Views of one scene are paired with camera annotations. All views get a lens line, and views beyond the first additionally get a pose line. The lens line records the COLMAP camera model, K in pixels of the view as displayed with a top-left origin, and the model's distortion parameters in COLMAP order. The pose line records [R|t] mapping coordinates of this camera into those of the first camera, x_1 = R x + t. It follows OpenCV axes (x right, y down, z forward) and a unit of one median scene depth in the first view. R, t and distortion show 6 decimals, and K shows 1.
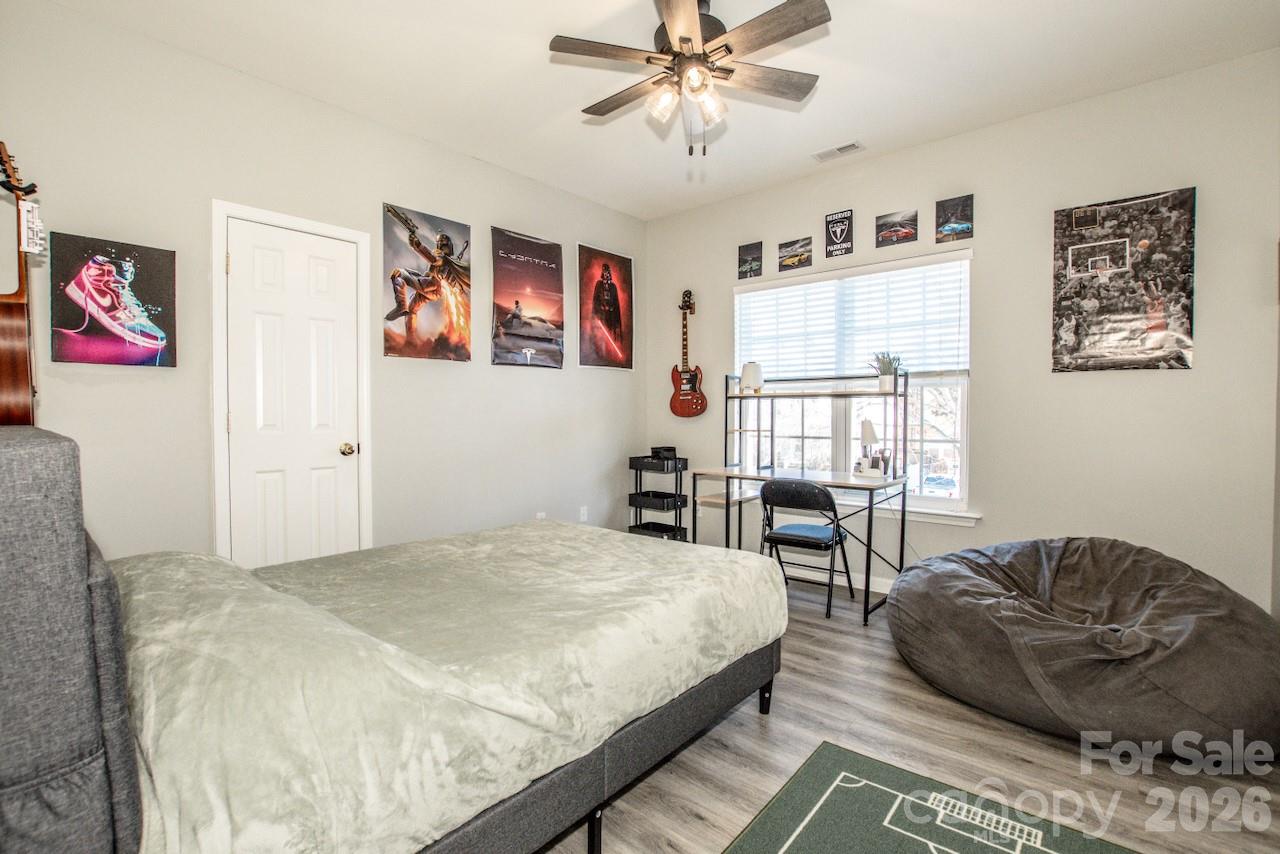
lens RADIAL K [[576.3, 0, 641.3], [0, 576.3, 426.2], [0, 0, 1]] dist [-0.005522, -0.000200]
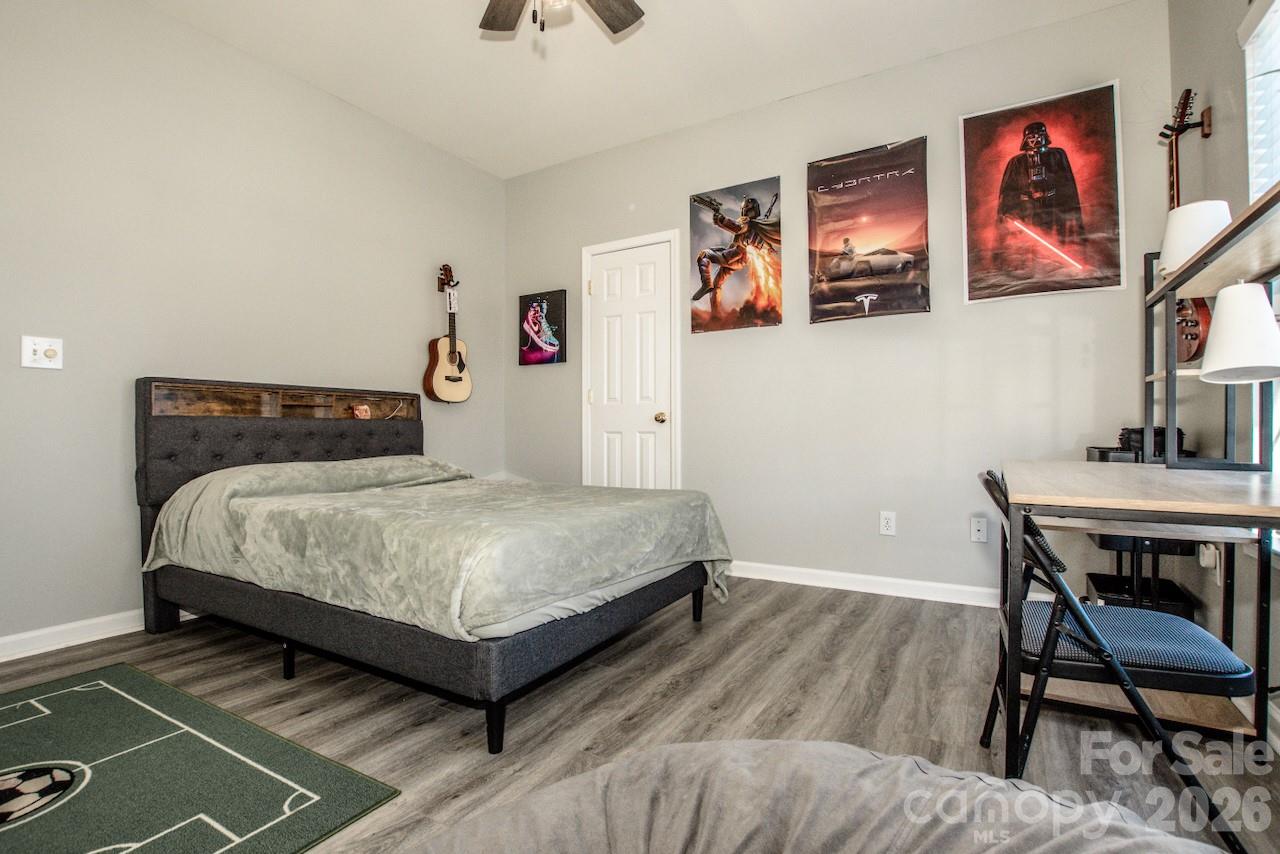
lens RADIAL K [[589.2, 0, 640.8], [0, 589.2, 433.5], [0, 0, 1]] dist [-0.029098, 0.000886]
pose [[0.197289, 0.000770, -0.980345, 0.601151], [-0.019052, 0.999814, -0.003049, 0.069588], [0.980160, 0.019279, 0.197267, 0.650899]]
